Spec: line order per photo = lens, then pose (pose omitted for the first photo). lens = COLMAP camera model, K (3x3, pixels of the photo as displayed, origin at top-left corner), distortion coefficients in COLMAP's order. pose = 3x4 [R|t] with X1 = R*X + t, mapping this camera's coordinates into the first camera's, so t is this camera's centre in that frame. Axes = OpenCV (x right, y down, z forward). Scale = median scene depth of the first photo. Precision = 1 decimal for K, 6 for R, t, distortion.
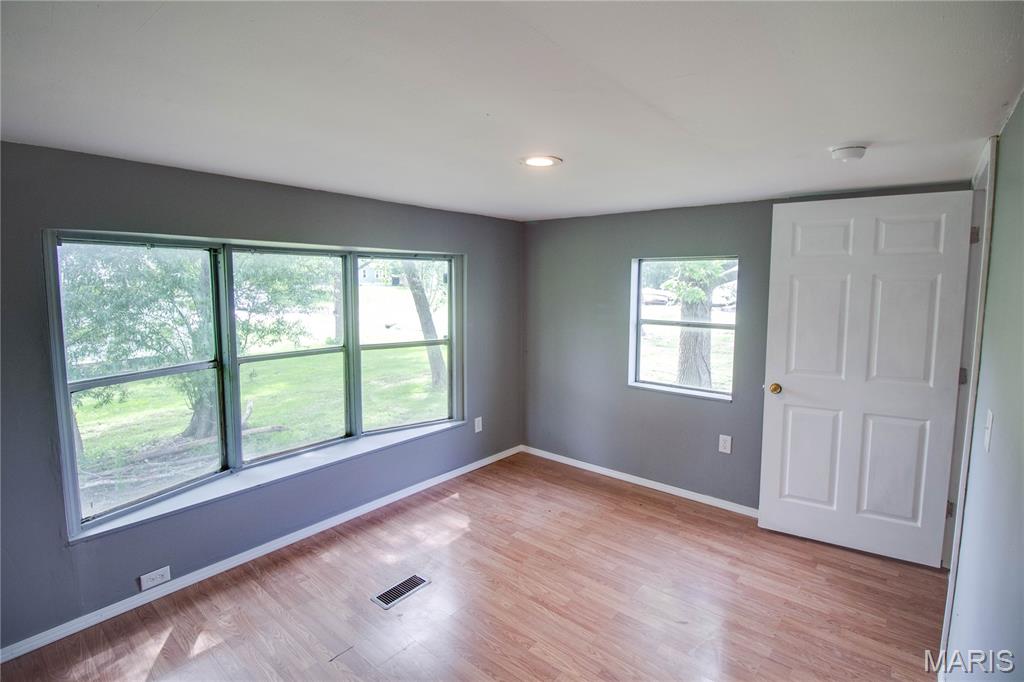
lens RADIAL K [[502.9, 0, 510.6], [0, 502.9, 324.2], [0, 0, 1]] dist [-0.001928, -0.001225]
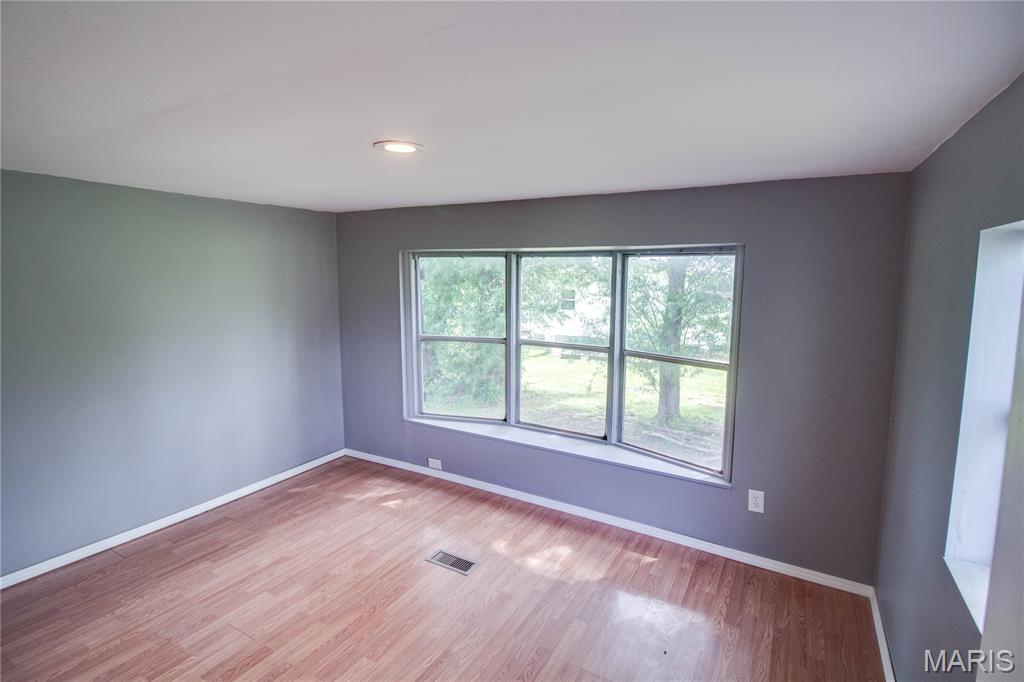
lens RADIAL K [[498.0, 0, 507.3], [0, 498.0, 324.8], [0, 0, 1]] dist [-0.003908, -0.001701]
pose [[0.155589, 0.099281, -0.982820, 0.647237], [-0.093361, 0.991961, 0.085424, -0.071292], [0.983400, 0.078466, 0.163607, 0.709032]]
